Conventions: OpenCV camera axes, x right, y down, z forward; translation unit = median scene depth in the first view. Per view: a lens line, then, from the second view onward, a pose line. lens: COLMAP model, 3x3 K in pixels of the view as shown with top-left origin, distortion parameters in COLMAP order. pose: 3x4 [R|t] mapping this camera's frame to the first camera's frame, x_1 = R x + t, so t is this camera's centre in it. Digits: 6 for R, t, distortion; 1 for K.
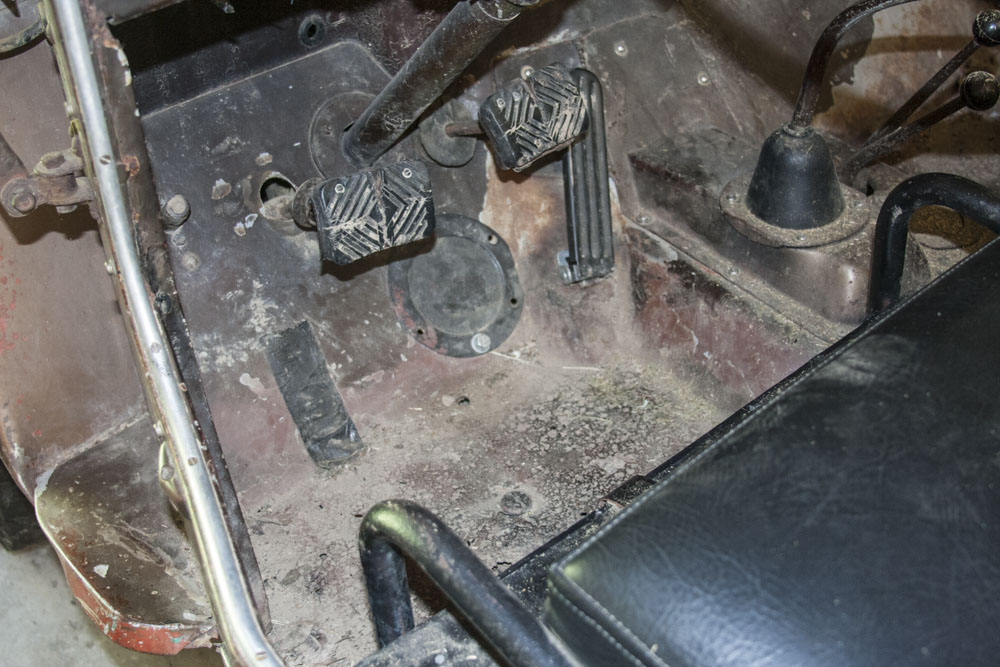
lens RADIAL K [[1281.8, 0, 500.0], [0, 1281.8, 333.5], [0, 0, 1]] dist [-0.170898, 0.149099]
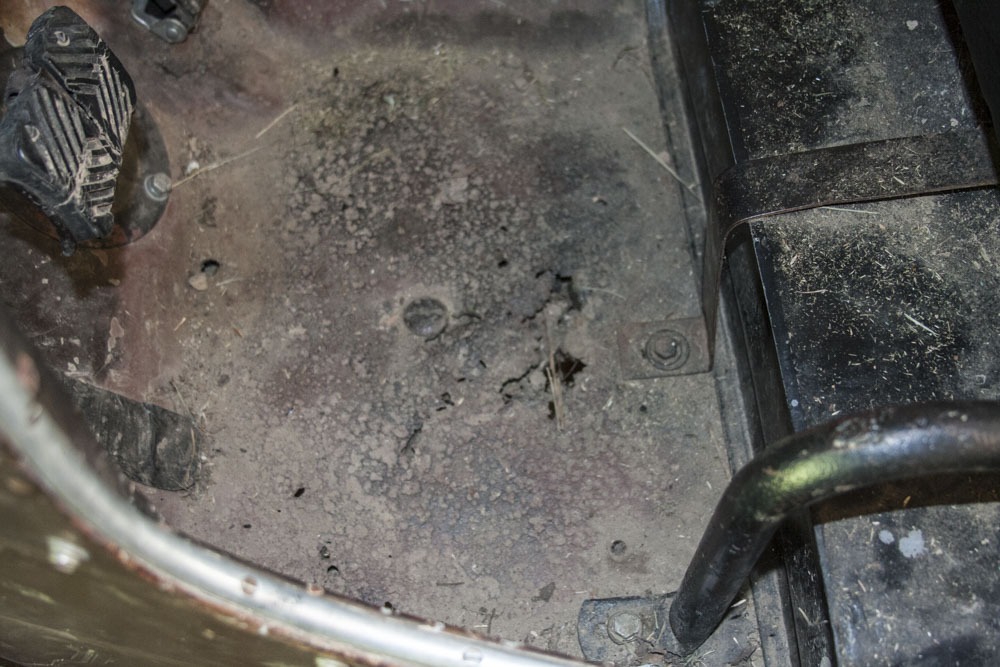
lens RADIAL K [[1281.8, 0, 500.0], [0, 1281.8, 333.5], [0, 0, 1]] dist [-0.170898, 0.149099]
pose [[0.580615, -0.705857, 0.405773, -0.252250], [0.507699, 0.703506, 0.497315, -0.191291], [-0.636497, -0.082738, 0.766829, 0.397430]]
